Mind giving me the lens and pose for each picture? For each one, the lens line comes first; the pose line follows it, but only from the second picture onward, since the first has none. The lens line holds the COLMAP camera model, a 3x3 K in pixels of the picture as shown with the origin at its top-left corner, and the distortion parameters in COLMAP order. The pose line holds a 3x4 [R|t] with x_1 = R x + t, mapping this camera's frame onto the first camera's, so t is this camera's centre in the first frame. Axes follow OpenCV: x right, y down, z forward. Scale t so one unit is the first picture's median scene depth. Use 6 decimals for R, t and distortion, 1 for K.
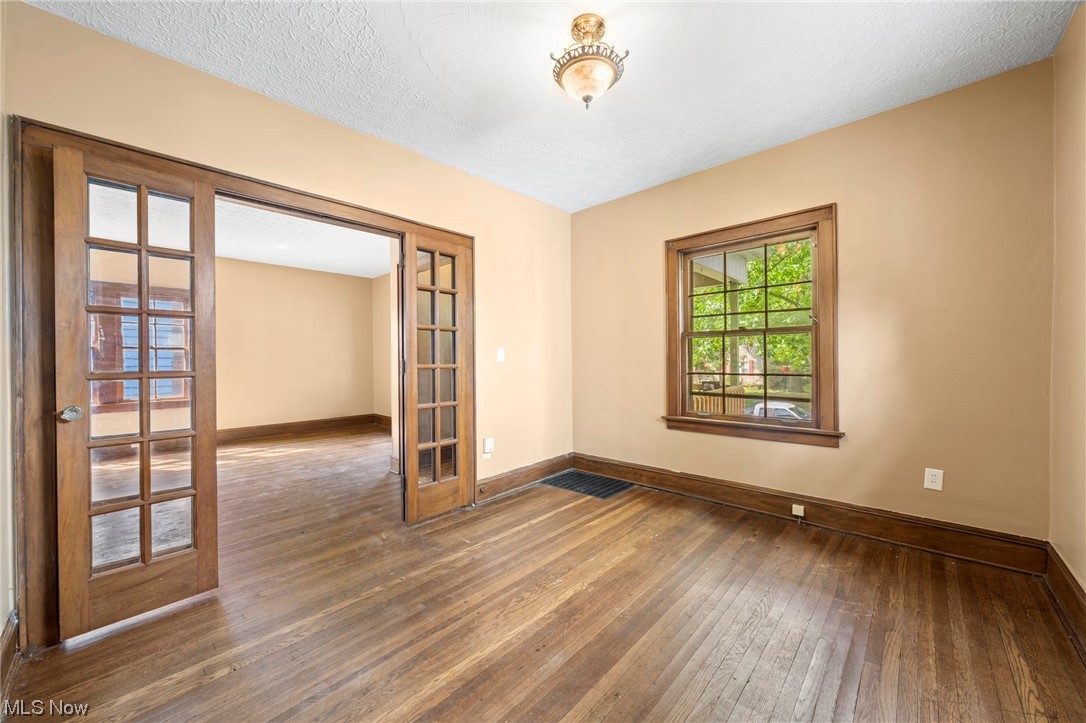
lens RADIAL K [[407.4, 0, 543.0], [0, 407.4, 361.5], [0, 0, 1]] dist [-0.001088, -0.000122]
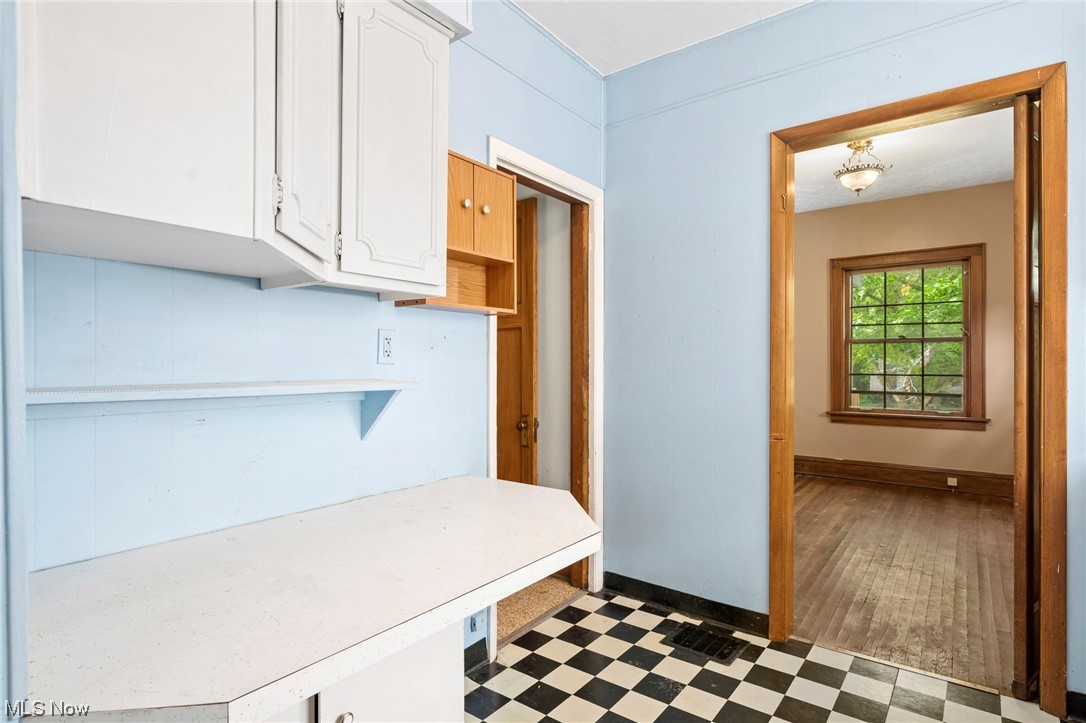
lens RADIAL K [[563.9, 0, 546.2], [0, 563.9, 365.1], [0, 0, 1]] dist [0.002625, 0.000288]
pose [[0.994997, 0.008151, 0.099573, -0.796224], [-0.008070, 0.999967, -0.001222, 0.013894], [-0.099580, 0.000413, 0.995029, -0.613956]]
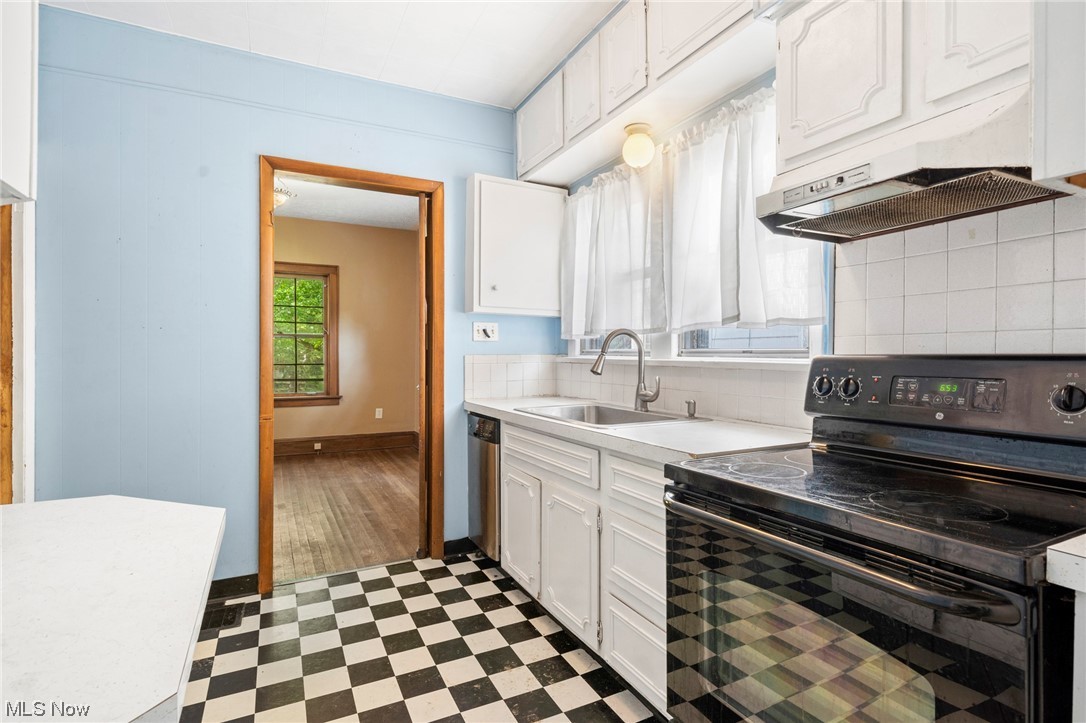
lens RADIAL K [[531.2, 0, 543.0], [0, 531.2, 361.5], [0, 0, 1]] dist [0.001197, -0.000007]
pose [[0.347632, -0.001067, 0.937630, -1.048355], [-0.002698, 0.999994, 0.002138, 0.015889], [-0.937627, -0.003272, 0.347627, -0.585779]]
